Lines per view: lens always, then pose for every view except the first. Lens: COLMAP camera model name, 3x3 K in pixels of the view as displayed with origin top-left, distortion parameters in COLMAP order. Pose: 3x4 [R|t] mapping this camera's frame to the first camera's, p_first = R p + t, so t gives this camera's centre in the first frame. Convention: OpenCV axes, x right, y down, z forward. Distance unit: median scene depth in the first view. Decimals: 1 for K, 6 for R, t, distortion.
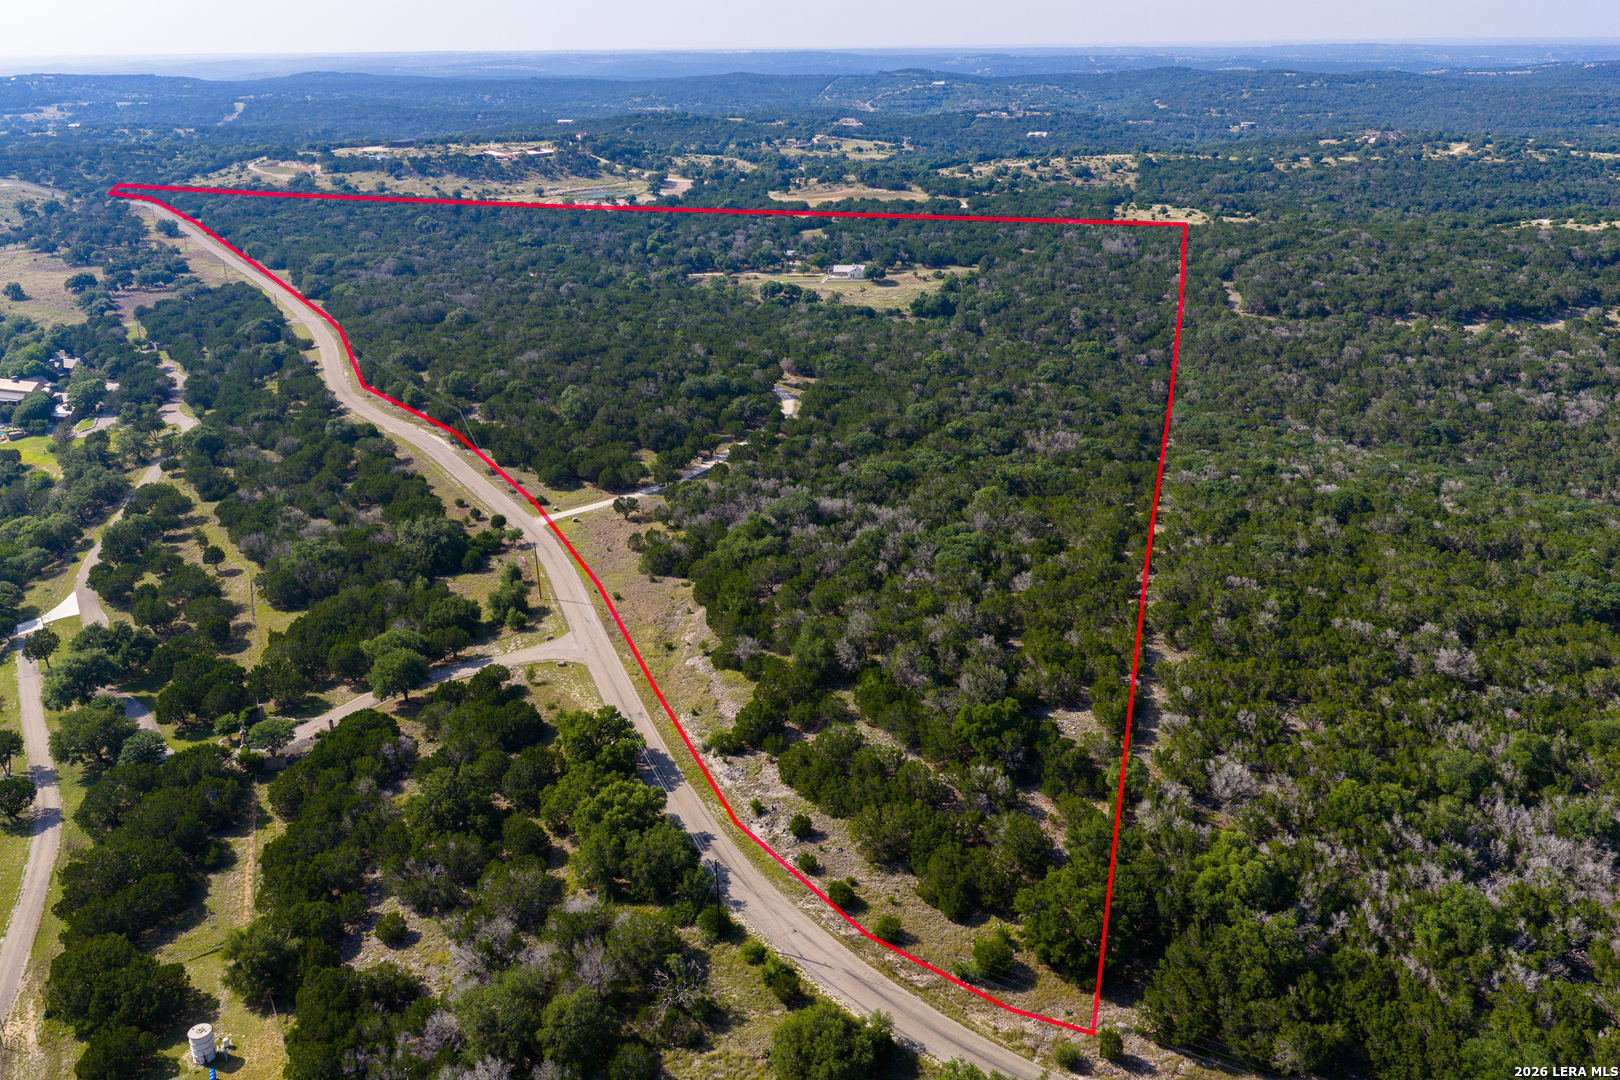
lens RADIAL K [[1341.4, 0, 810.0], [0, 1341.4, 540.0], [0, 0, 1]] dist [0.013471, -0.019469]
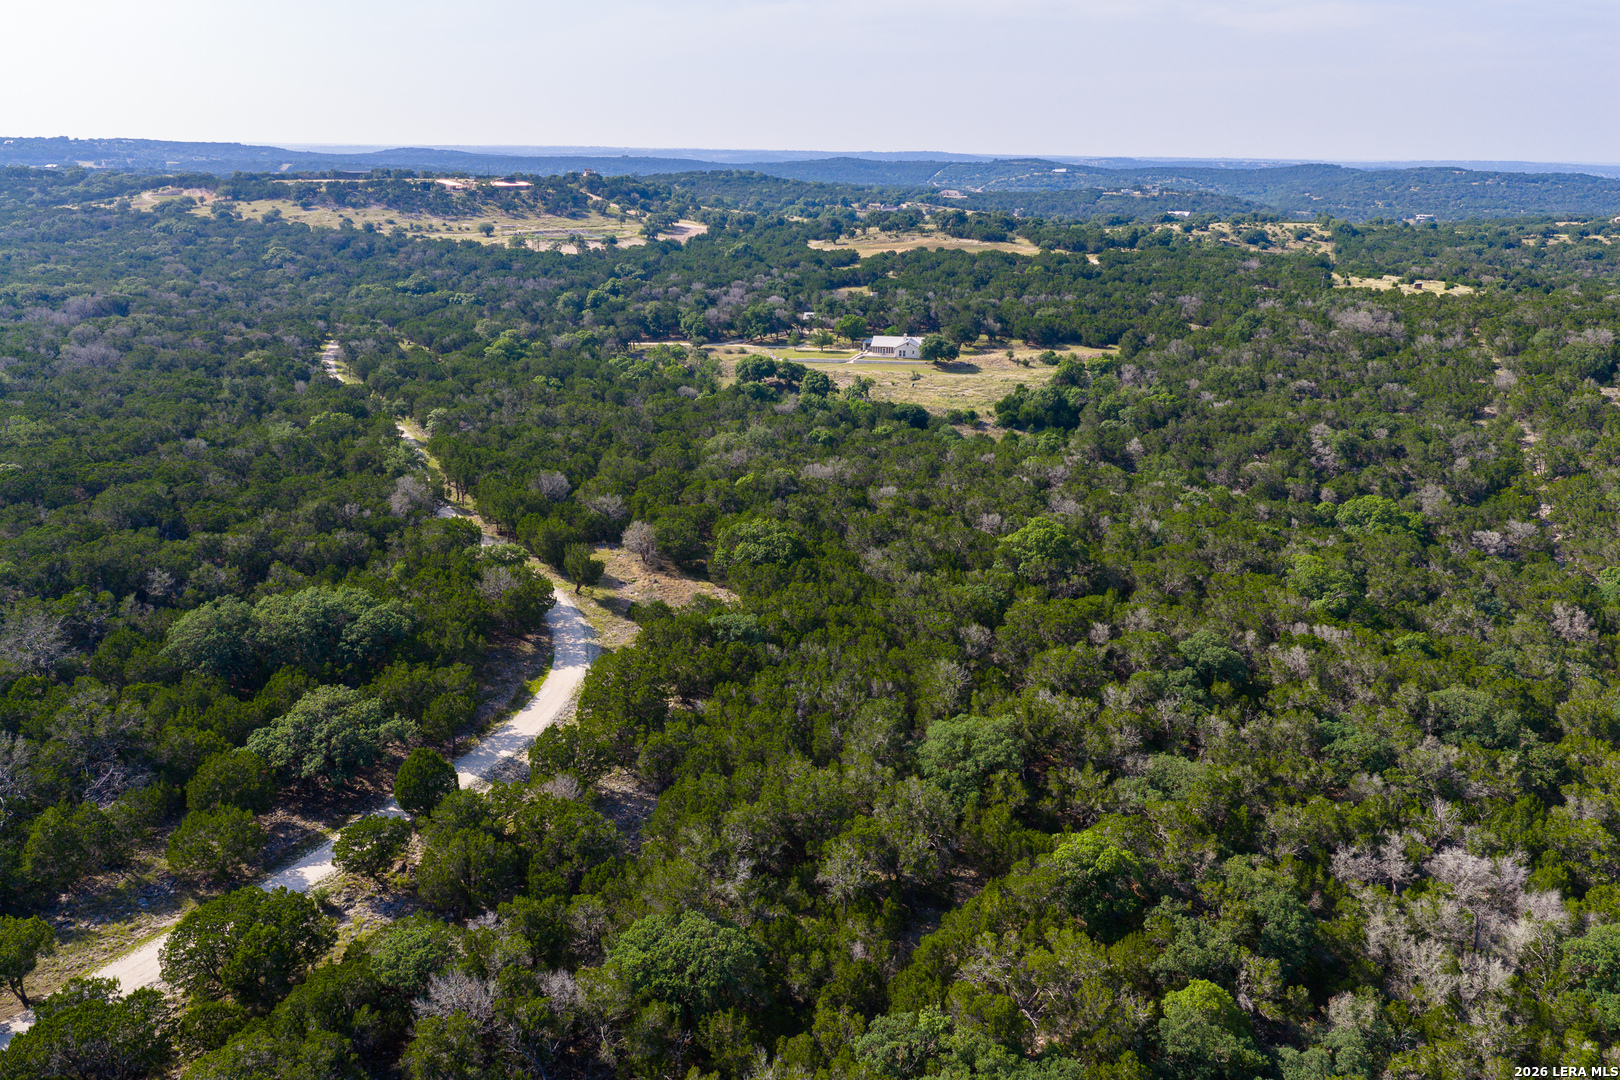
lens RADIAL K [[1341.4, 0, 810.0], [0, 1341.4, 540.0], [0, 0, 1]] dist [0.013471, -0.019469]
pose [[0.995851, 0.048632, -0.076917, 0.039754], [-0.054164, 0.995966, -0.071545, -0.069675], [0.073127, 0.075415, 0.994467, 0.408570]]
